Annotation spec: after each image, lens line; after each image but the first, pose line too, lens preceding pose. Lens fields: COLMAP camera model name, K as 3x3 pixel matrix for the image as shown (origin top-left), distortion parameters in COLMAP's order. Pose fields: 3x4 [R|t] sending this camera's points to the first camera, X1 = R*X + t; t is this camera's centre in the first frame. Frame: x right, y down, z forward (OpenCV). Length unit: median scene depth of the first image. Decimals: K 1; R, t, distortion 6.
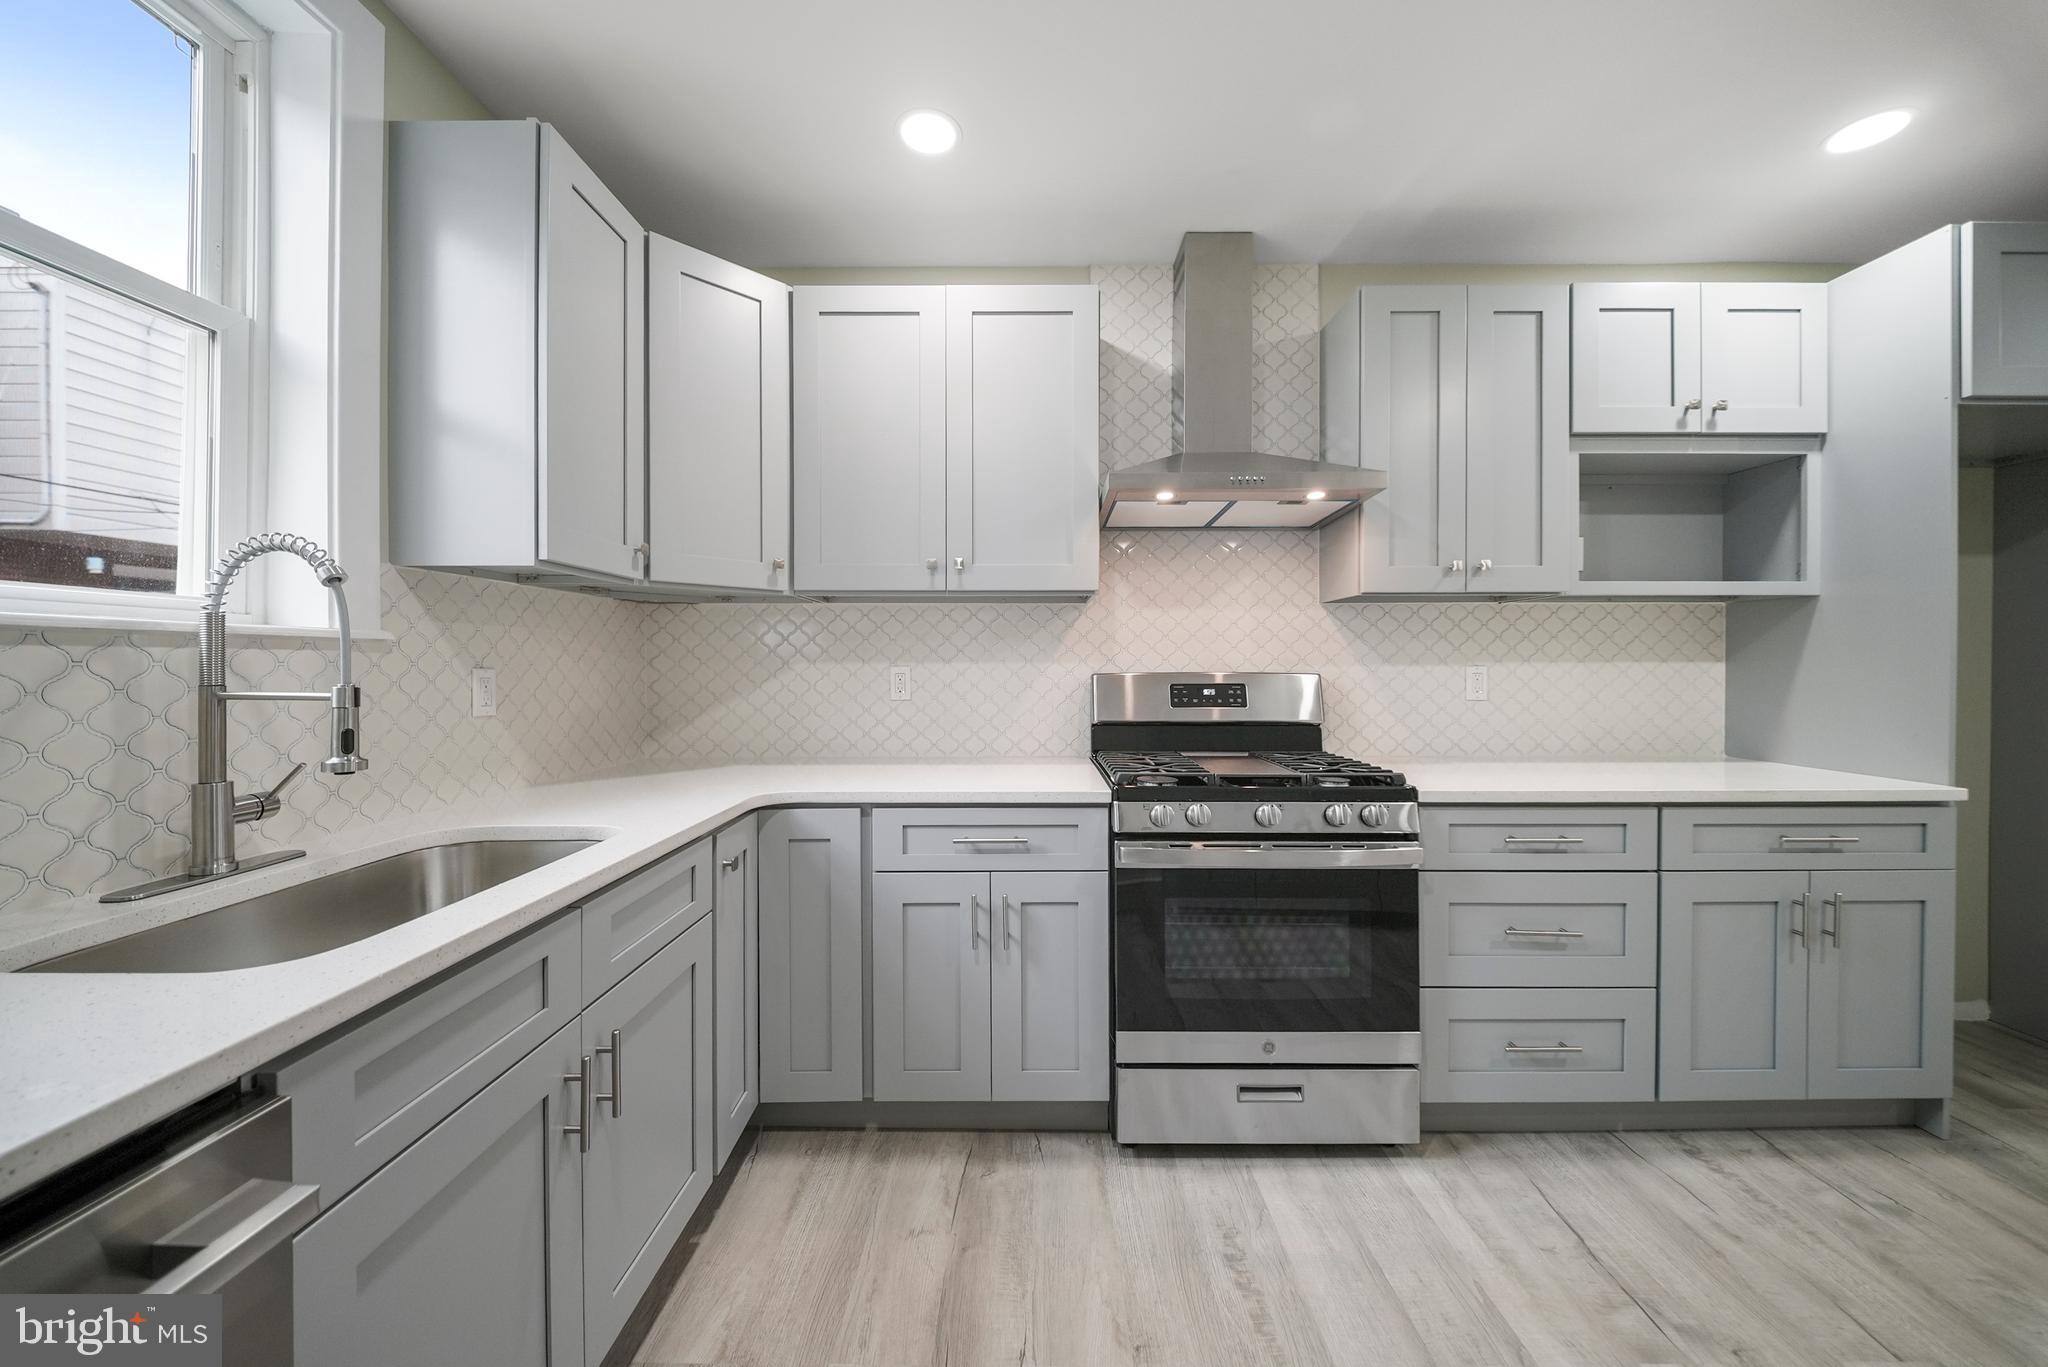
lens RADIAL K [[726.2, 0, 1032.5], [0, 726.2, 669.7], [0, 0, 1]] dist [-0.006209, -0.000902]
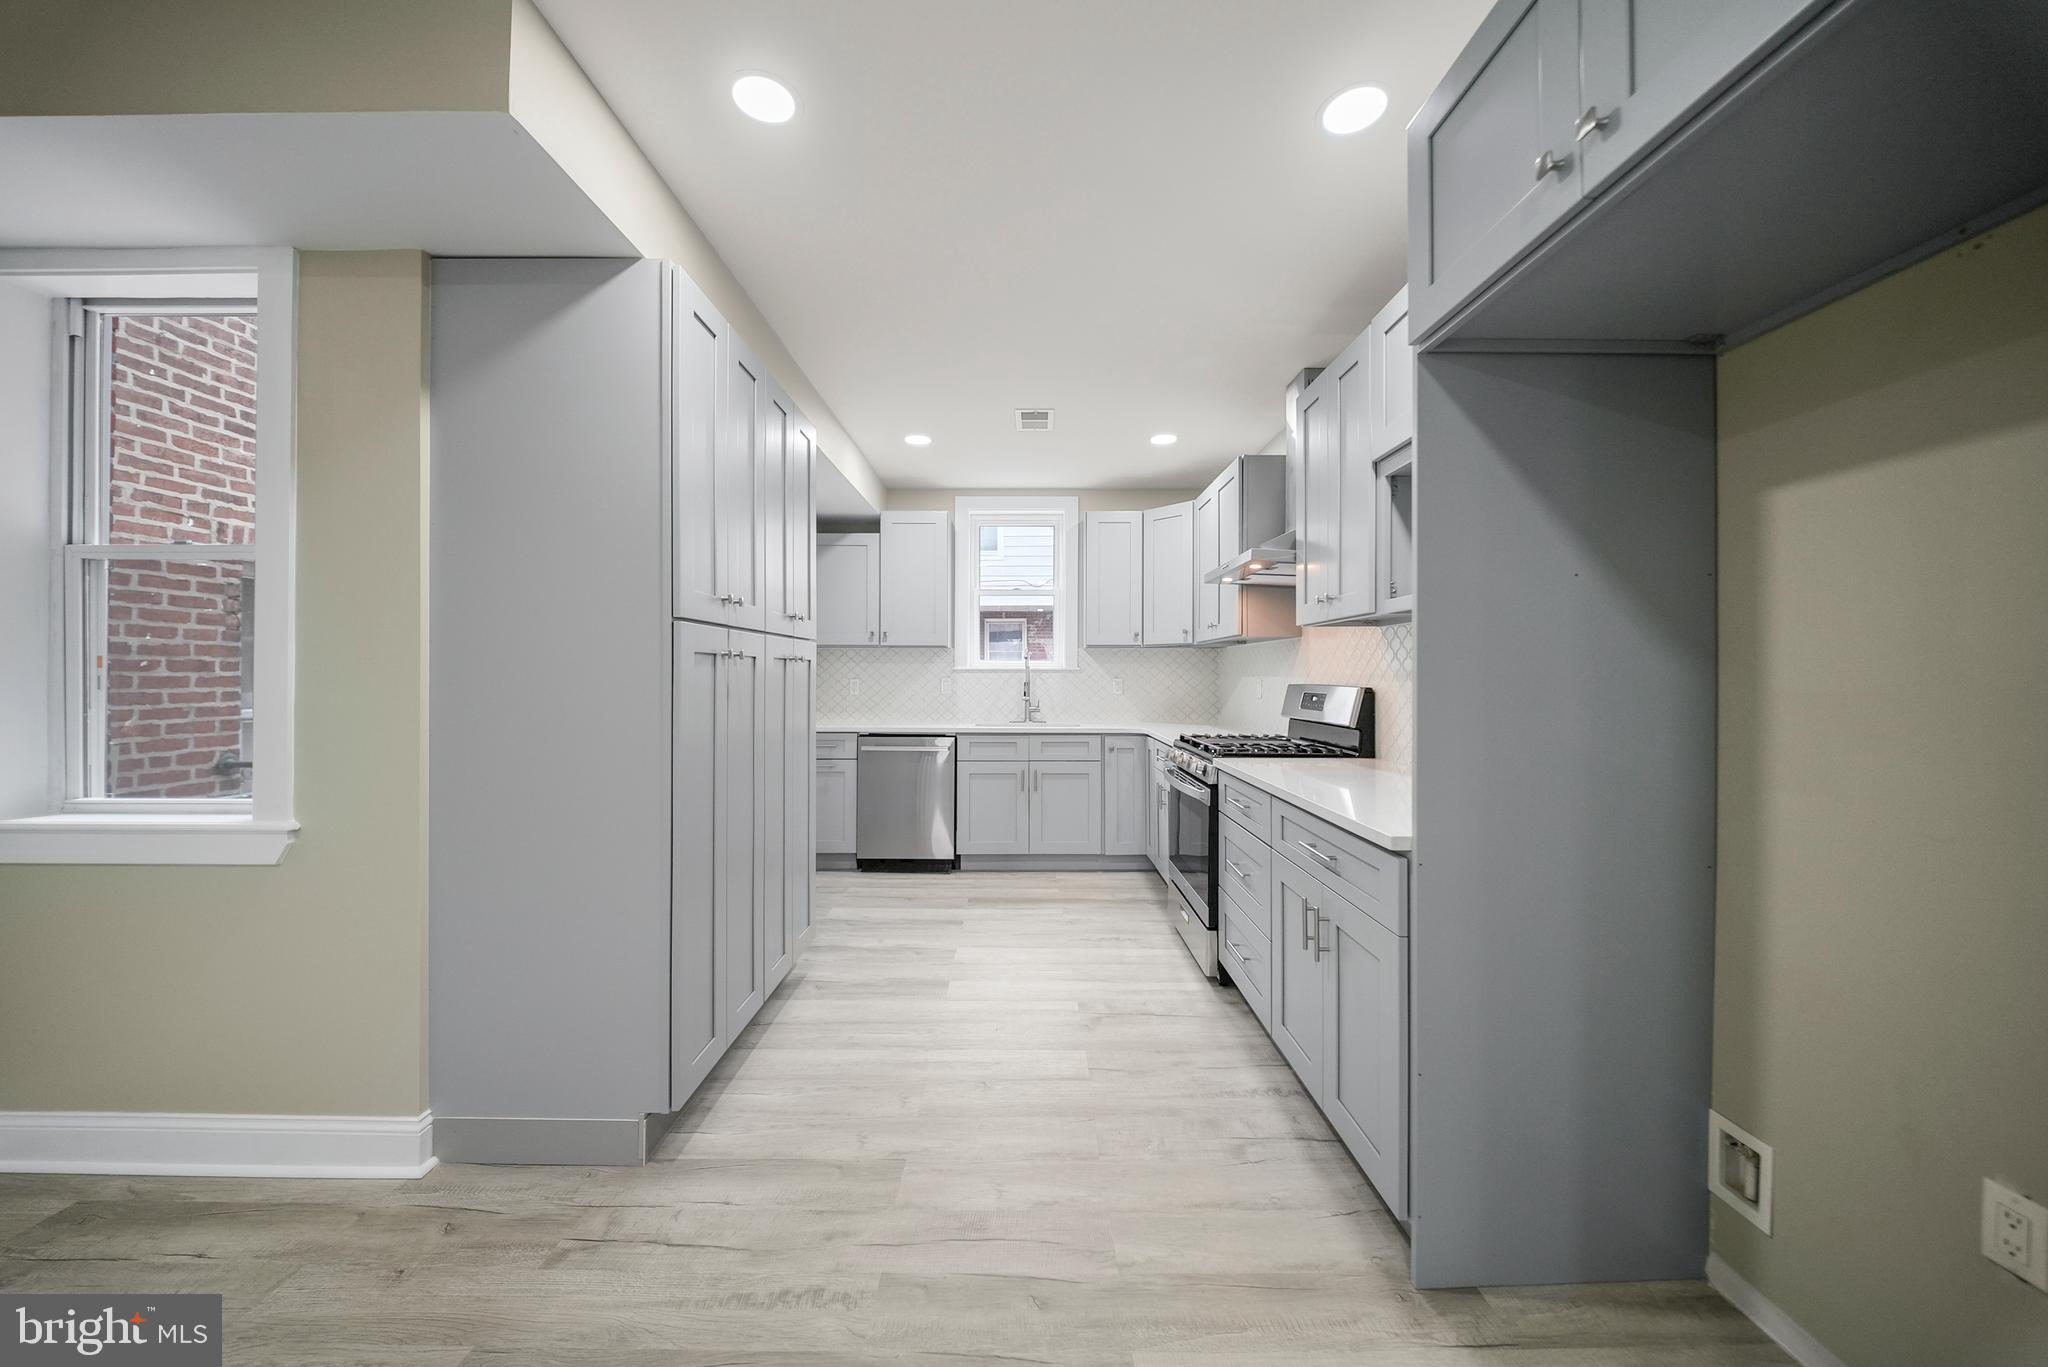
lens RADIAL K [[726.2, 0, 1019.6], [0, 726.2, 673.7], [0, 0, 1]] dist [-0.006209, -0.000902]
pose [[-0.000733, 0.001247, -0.999999, 2.098415], [-0.007442, 0.999972, 0.001252, -0.018432], [0.999972, 0.007443, -0.000724, 0.564109]]
